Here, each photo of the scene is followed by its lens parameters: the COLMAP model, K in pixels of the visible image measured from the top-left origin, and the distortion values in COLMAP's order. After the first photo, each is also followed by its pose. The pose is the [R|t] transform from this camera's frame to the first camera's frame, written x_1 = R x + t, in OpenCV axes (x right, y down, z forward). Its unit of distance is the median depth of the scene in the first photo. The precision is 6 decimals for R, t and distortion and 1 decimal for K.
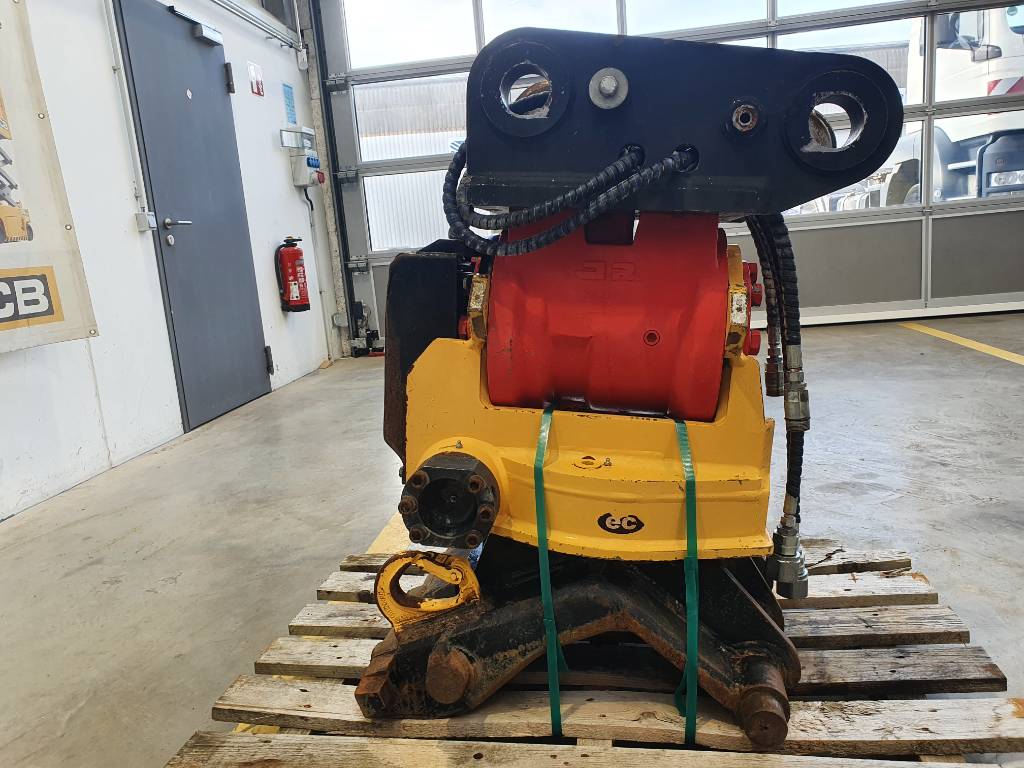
lens RADIAL K [[799.1, 0, 509.7], [0, 799.1, 386.4], [0, 0, 1]] dist [0.012663, 0.010167]
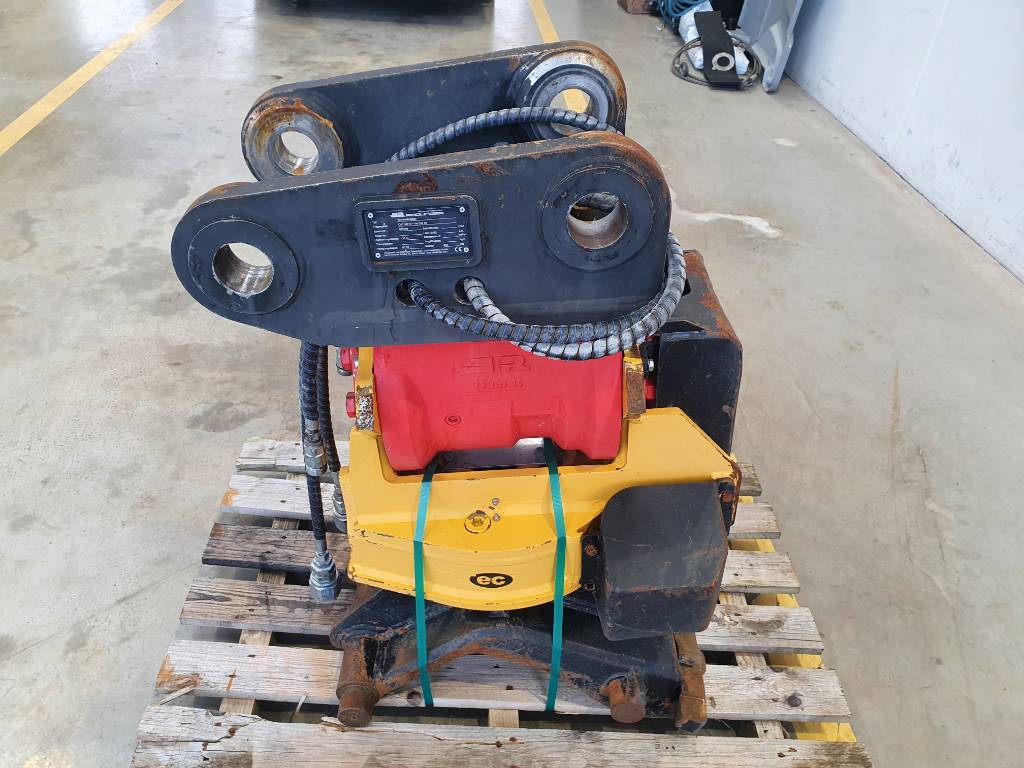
lens RADIAL K [[807.8, 0, 492.7], [0, 807.8, 393.7], [0, 0, 1]] dist [-0.001394, 0.017302]
pose [[-0.985764, 0.120401, -0.117356, 0.211324], [-0.008950, 0.659429, 0.751714, -0.658537], [0.167895, 0.742063, -0.648964, 1.410845]]
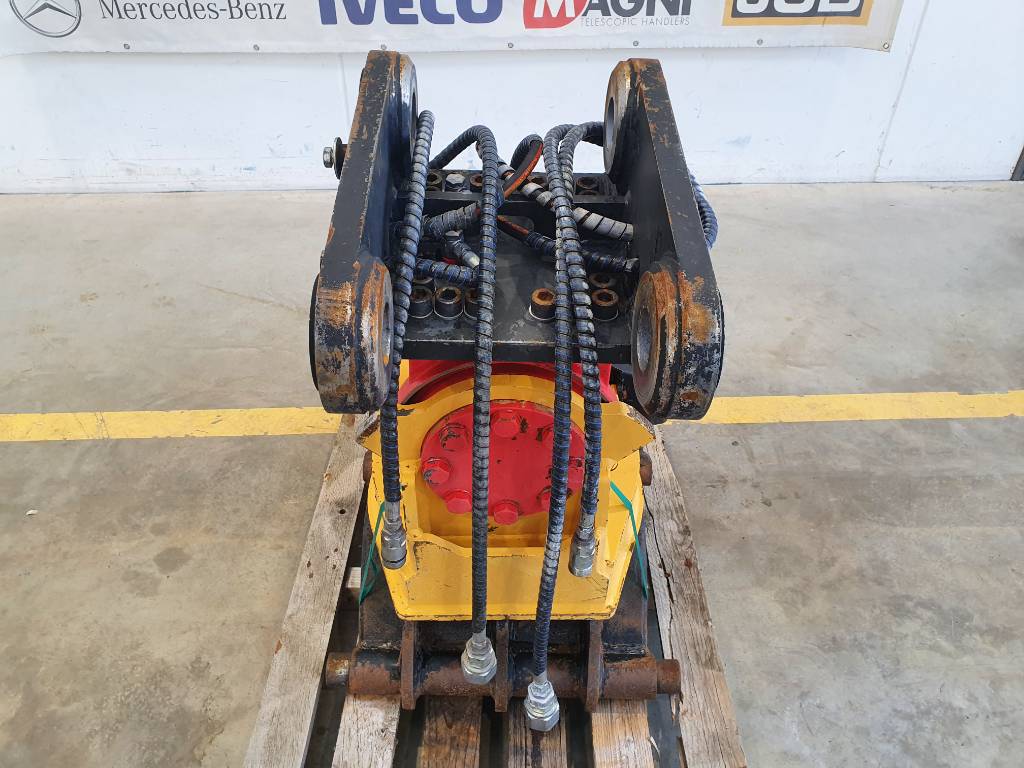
lens RADIAL K [[803.0, 0, 506.3], [0, 803.0, 382.4], [0, 0, 1]] dist [0.010734, 0.017941]
pose [[0.162856, 0.668437, -0.725720, 0.700930], [-0.200180, 0.742627, 0.639088, -0.561609], [0.966129, 0.041196, 0.254749, 0.652085]]
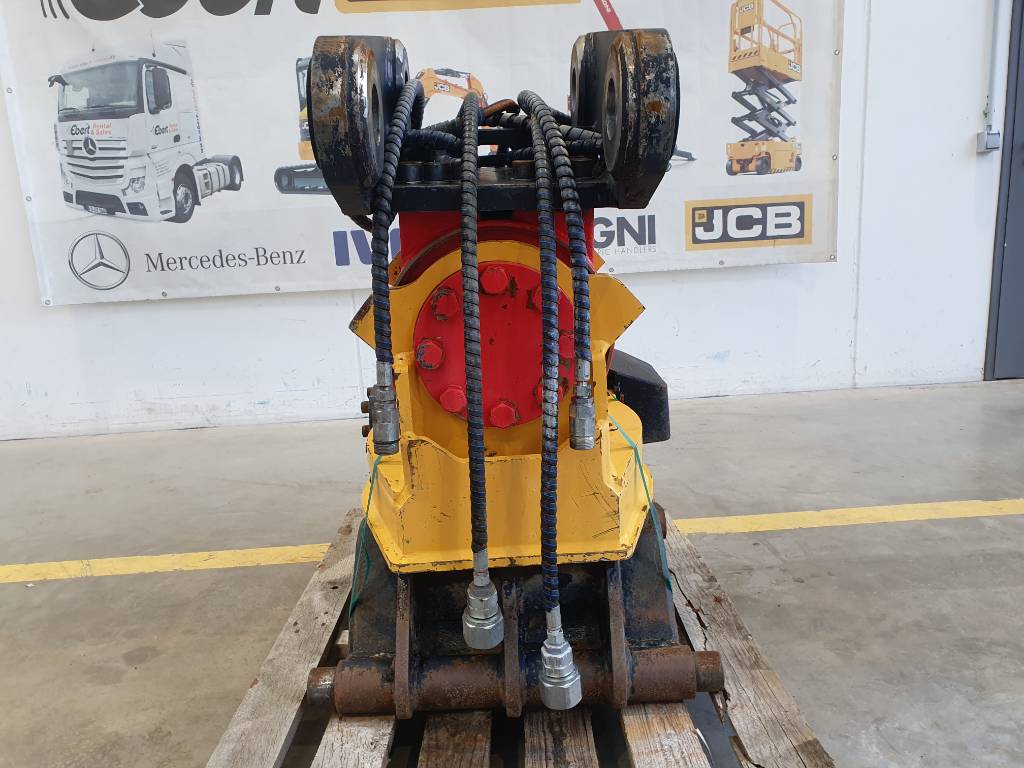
lens RADIAL K [[810.9, 0, 505.0], [0, 810.9, 397.6], [0, 0, 1]] dist [-0.011679, 0.056472]
pose [[0.177505, 0.279634, -0.943555, 0.919811], [-0.146114, 0.955643, 0.255728, -0.195525], [0.973212, 0.092474, 0.210490, 0.694978]]
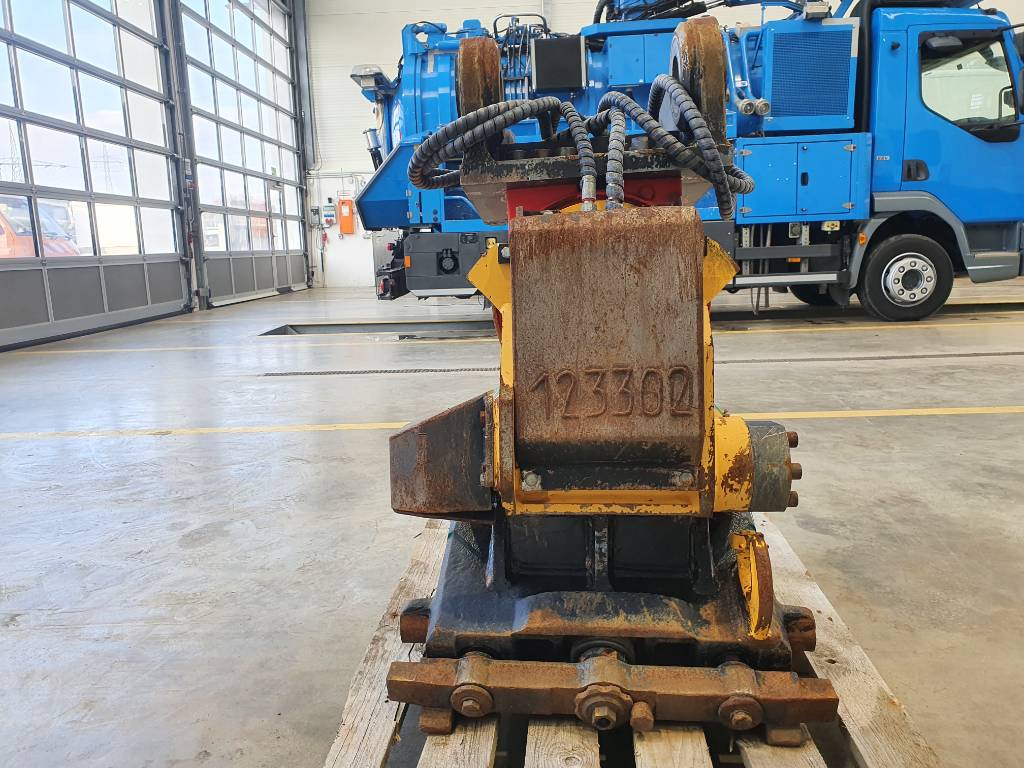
lens RADIAL K [[799.7, 0, 498.3], [0, 799.7, 374.8], [0, 0, 1]] dist [0.007284, 0.005097]
pose [[-0.081089, -0.075336, 0.993856, -0.779761], [0.225686, 0.969853, 0.091931, -0.094669], [-0.970819, 0.231754, -0.061642, 1.032202]]
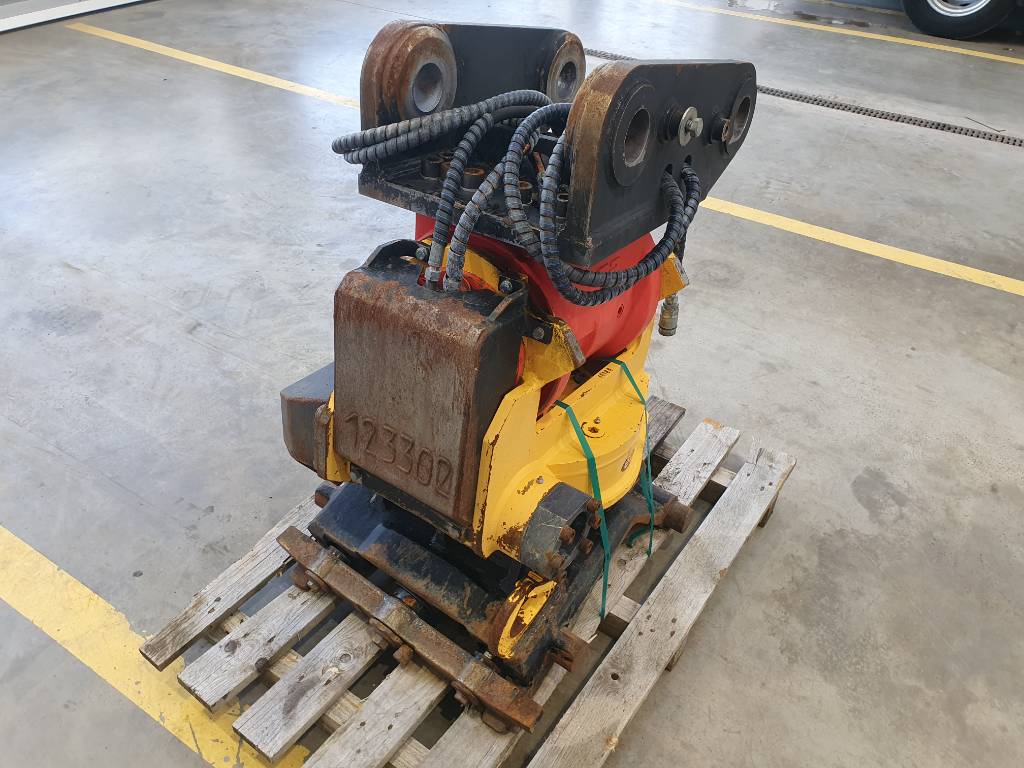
lens RADIAL K [[796.0, 0, 499.7], [0, 796.0, 380.3], [0, 0, 1]] dist [0.012216, 0.004212]
pose [[0.432005, -0.471116, 0.769039, -0.625337], [0.096761, 0.872005, 0.479838, -0.409671], [-0.896665, -0.132880, 0.422296, 0.502622]]
